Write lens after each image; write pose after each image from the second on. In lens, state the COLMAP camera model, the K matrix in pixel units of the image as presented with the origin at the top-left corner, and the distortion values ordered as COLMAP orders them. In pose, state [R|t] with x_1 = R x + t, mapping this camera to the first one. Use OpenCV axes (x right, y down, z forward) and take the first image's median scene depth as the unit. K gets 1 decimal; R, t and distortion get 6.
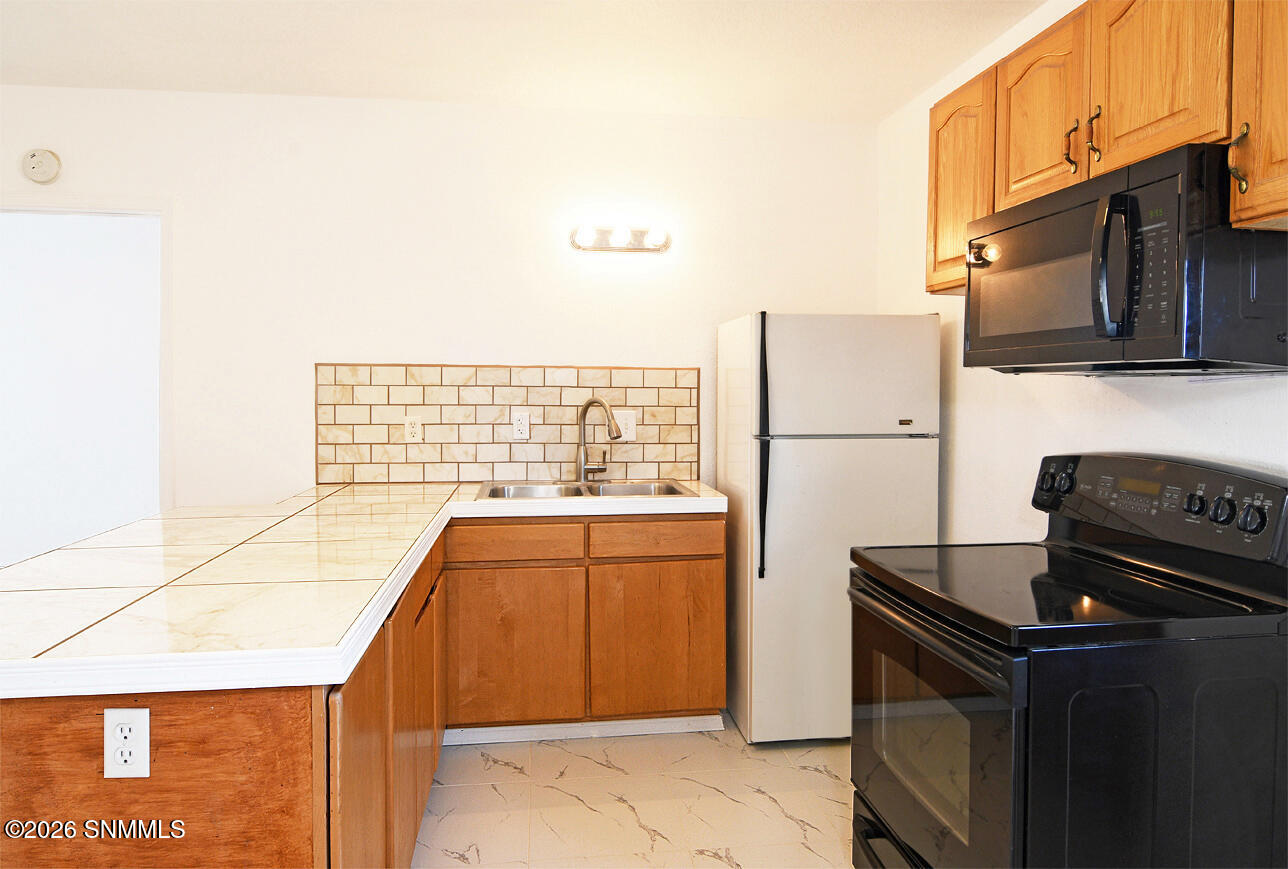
lens RADIAL K [[811.8, 0, 643.0], [0, 811.8, 389.9], [0, 0, 1]] dist [-0.007277, -0.002626]
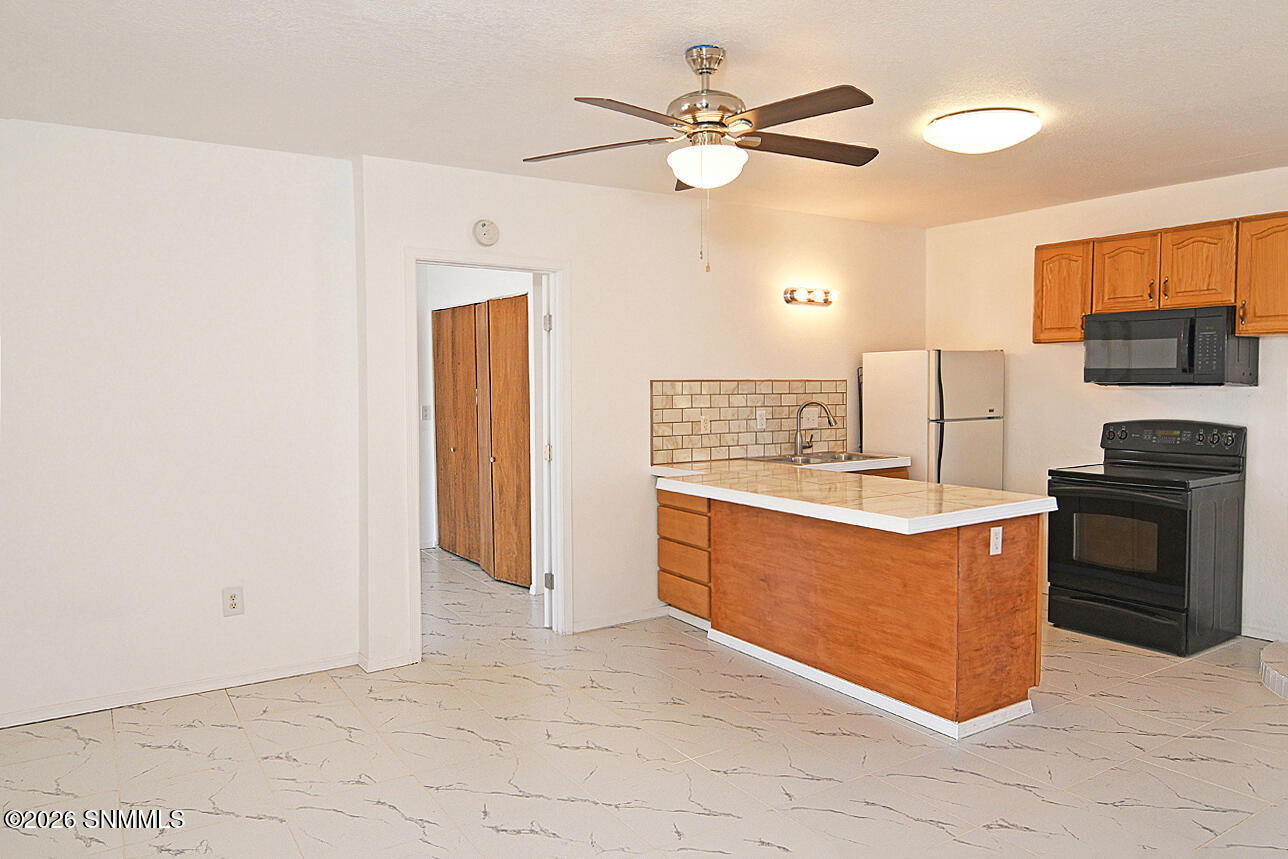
lens RADIAL K [[874.8, 0, 648.3], [0, 874.8, 407.2], [0, 0, 1]] dist [0.003953, 0.003232]
pose [[0.900213, -0.023290, 0.434826, -1.073811], [0.013063, 0.999564, 0.026494, -0.026057], [-0.435254, -0.018171, 0.900124, -0.378716]]
